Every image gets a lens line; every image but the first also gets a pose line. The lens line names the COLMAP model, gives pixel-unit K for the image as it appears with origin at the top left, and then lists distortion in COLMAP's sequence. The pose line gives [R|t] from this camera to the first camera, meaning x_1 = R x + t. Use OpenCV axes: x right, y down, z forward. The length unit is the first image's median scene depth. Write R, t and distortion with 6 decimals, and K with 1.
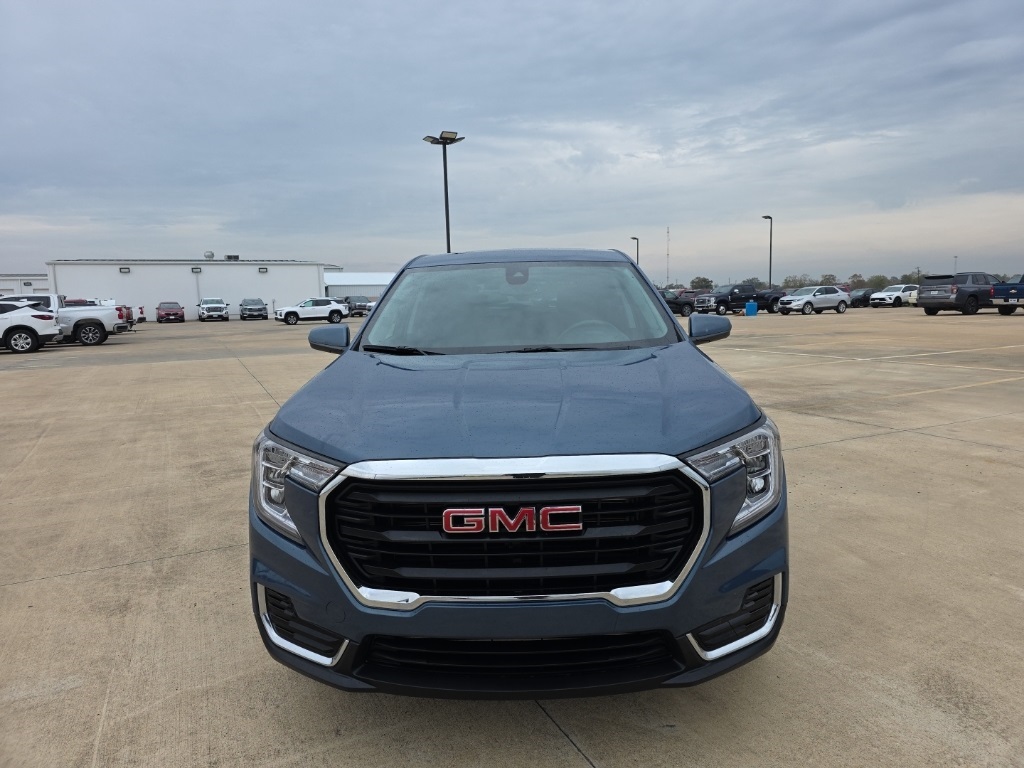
lens RADIAL K [[707.0, 0, 514.7], [0, 707.0, 376.3], [0, 0, 1]] dist [0.050512, -0.045674]
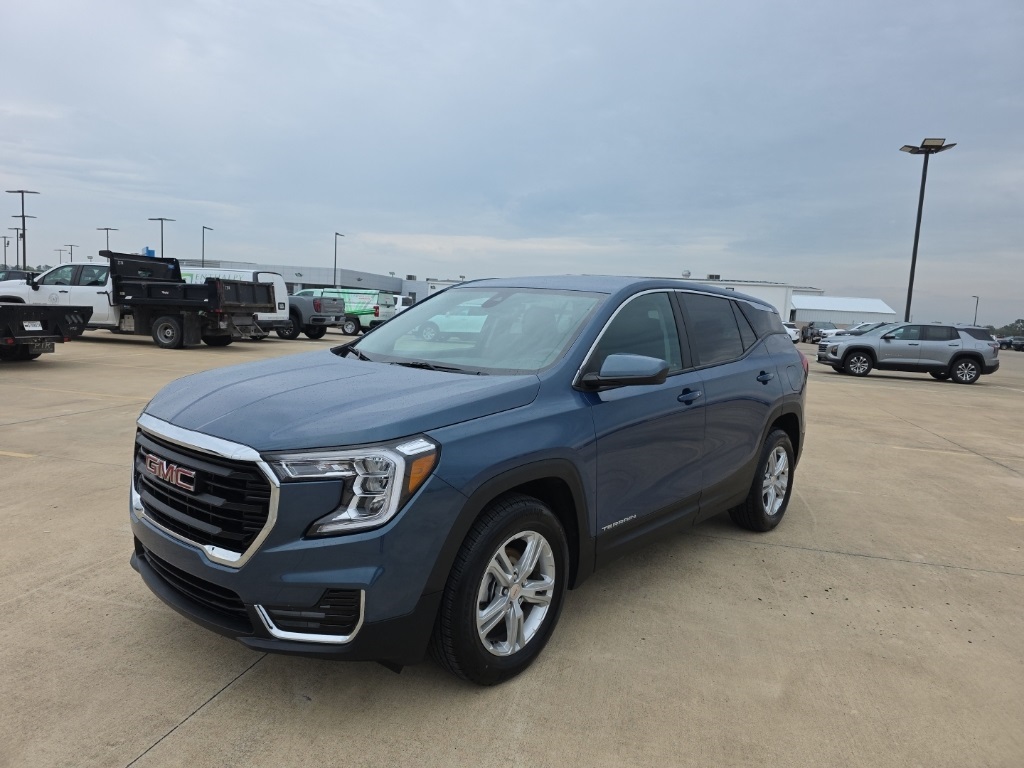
lens RADIAL K [[707.0, 0, 512.0], [0, 707.0, 391.6], [0, 0, 1]] dist [0.050512, -0.045674]
pose [[0.758413, 0.141889, -0.636143, 0.112161], [-0.145885, 0.988209, 0.046491, -0.008911], [0.635238, 0.057544, 0.770170, 0.030714]]
